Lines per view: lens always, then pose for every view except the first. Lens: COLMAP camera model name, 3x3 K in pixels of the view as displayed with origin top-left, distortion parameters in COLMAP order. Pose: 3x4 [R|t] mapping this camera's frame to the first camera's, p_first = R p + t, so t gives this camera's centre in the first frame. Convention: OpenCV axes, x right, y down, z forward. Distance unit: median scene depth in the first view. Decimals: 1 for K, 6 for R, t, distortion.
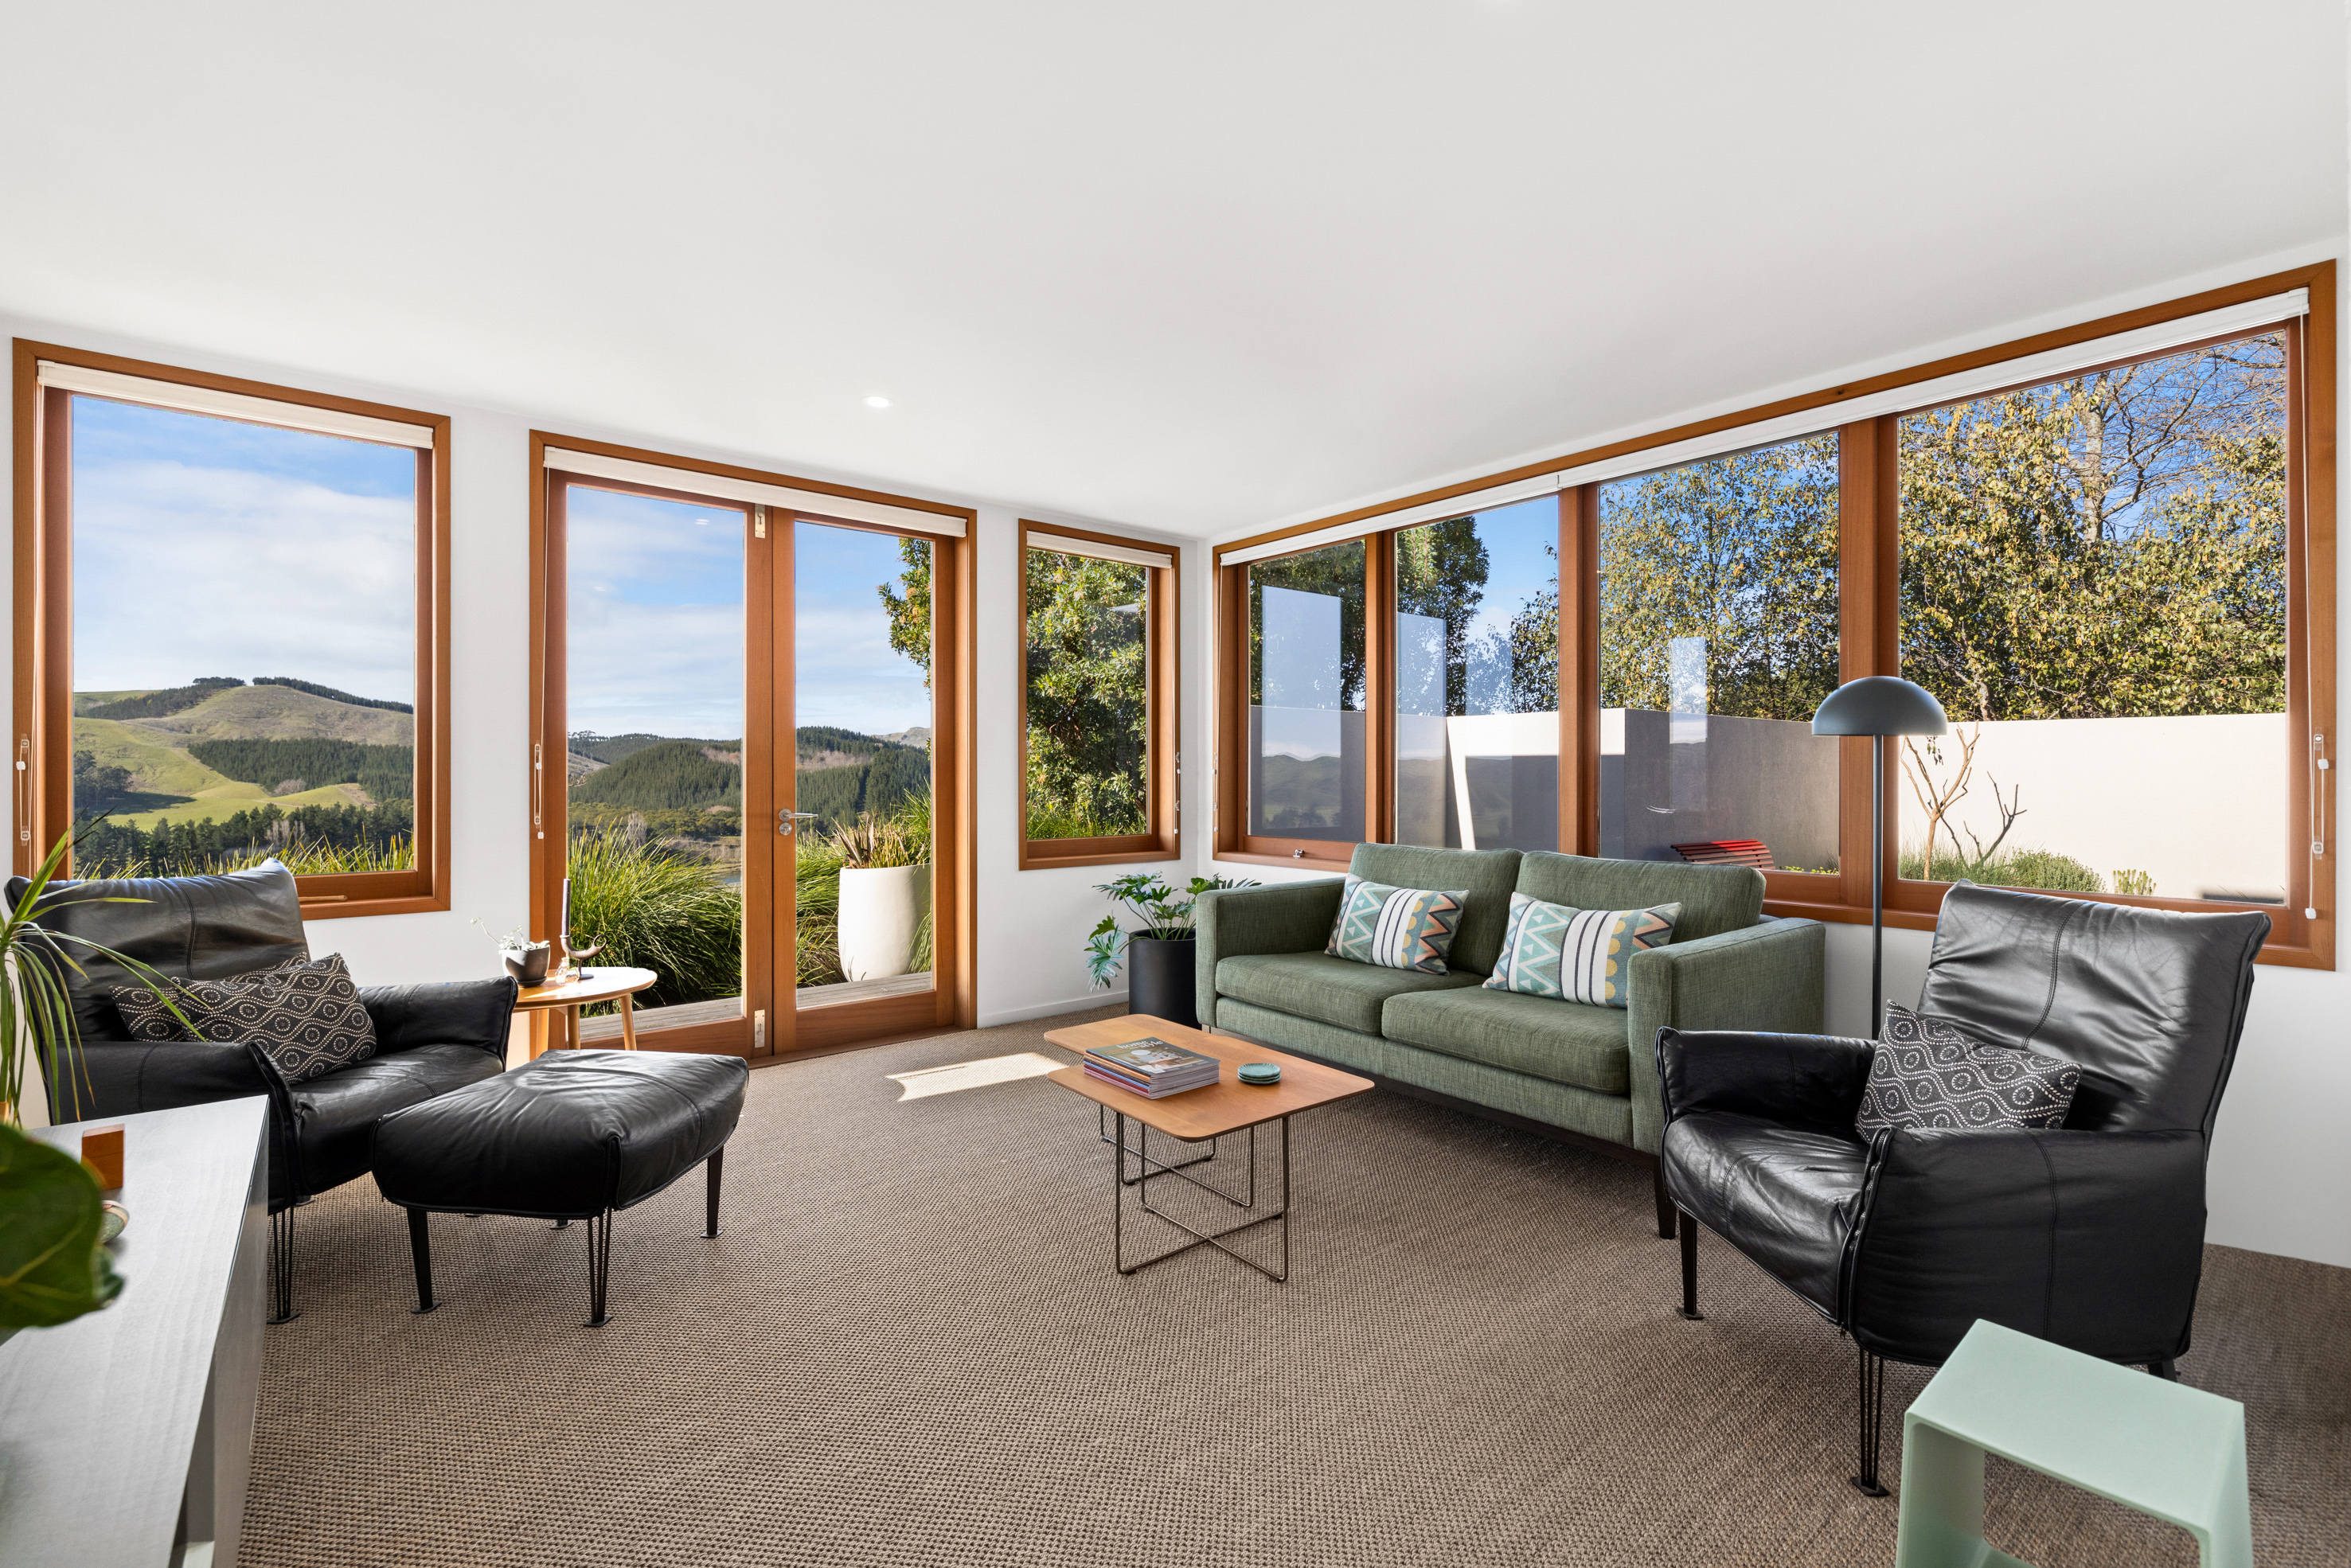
lens RADIAL K [[1018.1, 0, 1178.1], [0, 1018.1, 770.8], [0, 0, 1]] dist [-0.000629, -0.000185]
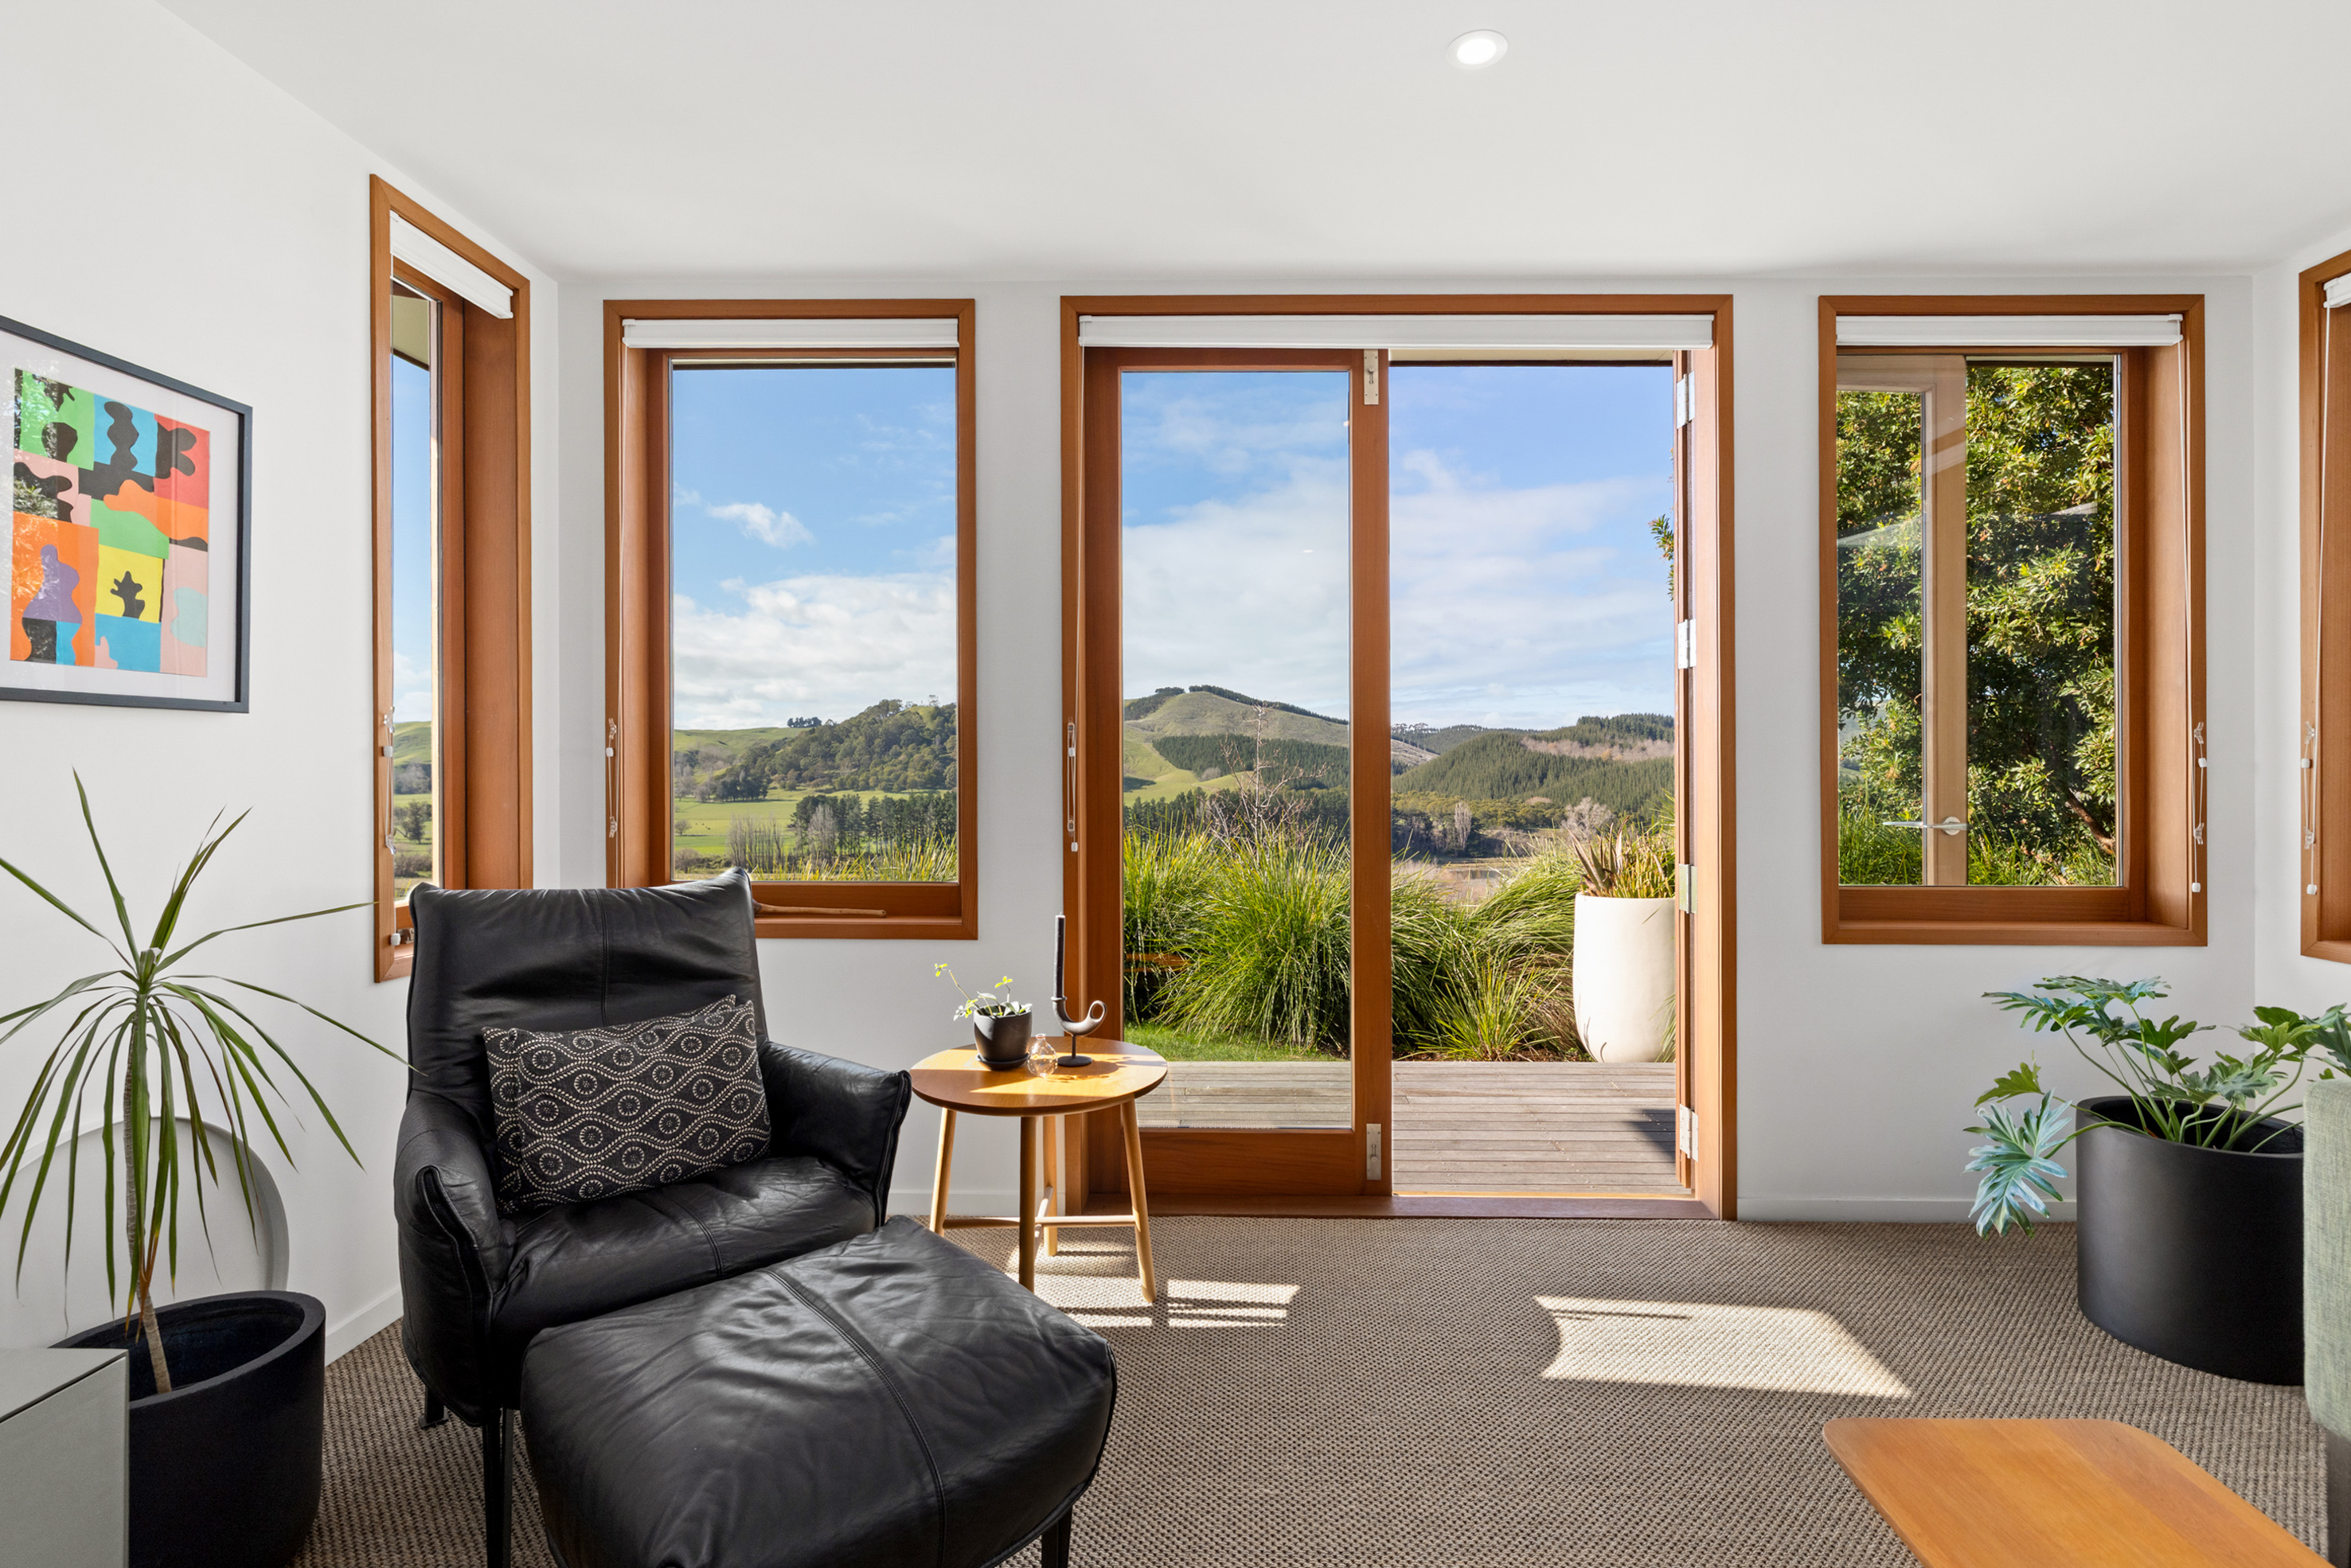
lens RADIAL K [[1097.8, 0, 1226.8], [0, 1097.8, 754.3], [0, 0, 1]] dist [-0.035629, 0.023909]
pose [[0.768806, -0.001937, -0.639479, -0.029409], [-0.002342, 0.999980, -0.005844, 0.000943], [0.639478, 0.005990, 0.768786, 0.357221]]
